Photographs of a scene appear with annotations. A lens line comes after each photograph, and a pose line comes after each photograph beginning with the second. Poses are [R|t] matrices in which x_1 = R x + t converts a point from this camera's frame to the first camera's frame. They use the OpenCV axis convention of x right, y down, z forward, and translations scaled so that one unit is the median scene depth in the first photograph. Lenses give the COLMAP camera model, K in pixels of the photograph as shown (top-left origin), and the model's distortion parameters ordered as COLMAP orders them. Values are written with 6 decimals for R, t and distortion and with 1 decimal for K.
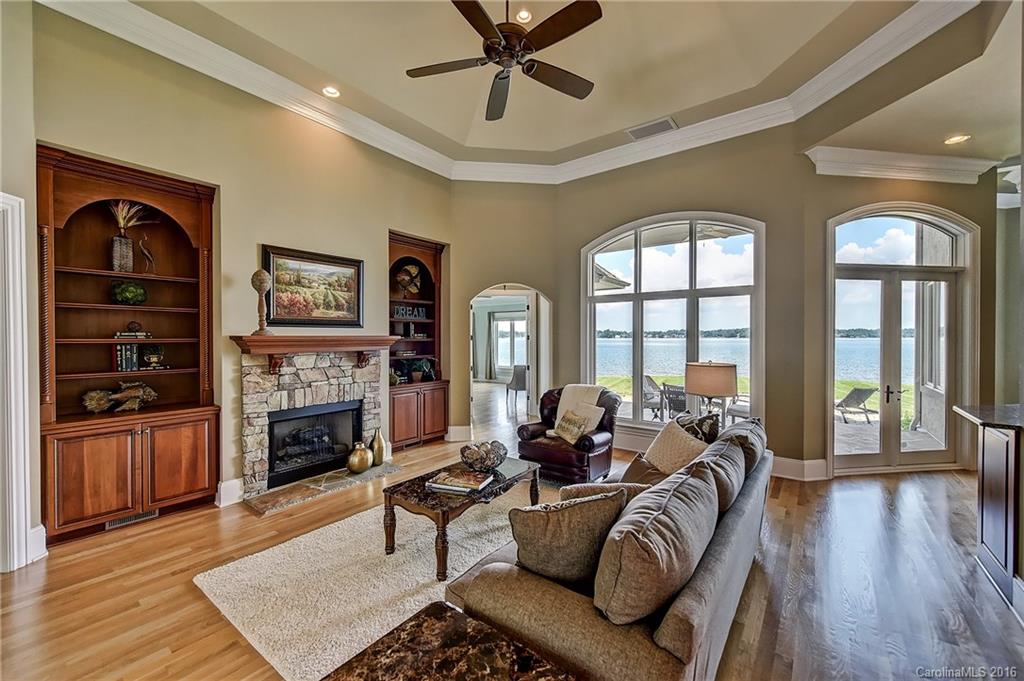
lens RADIAL K [[407.4, 0, 512.0], [0, 407.4, 340.5], [0, 0, 1]] dist [-0.001934, -0.000087]
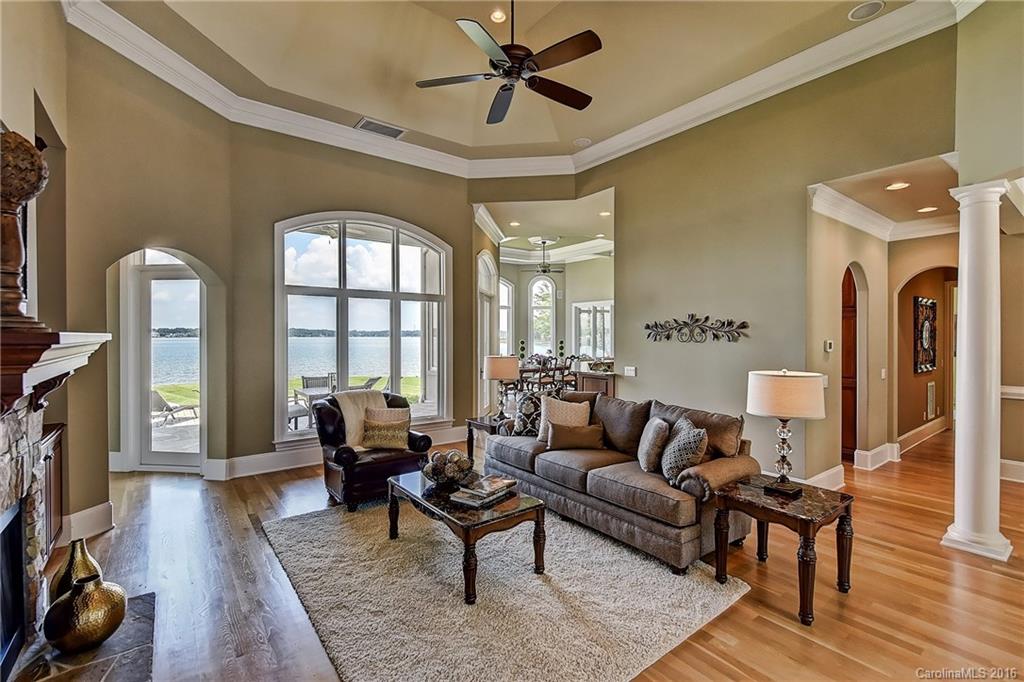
lens RADIAL K [[457.8, 0, 512.0], [0, 457.8, 341.0], [0, 0, 1]] dist [0.001699, 0.000092]
pose [[0.272039, -0.009148, 0.962243, -0.599111], [0.009458, 0.999932, 0.006832, -0.001533], [-0.962240, 0.007243, 0.272107, 0.346231]]
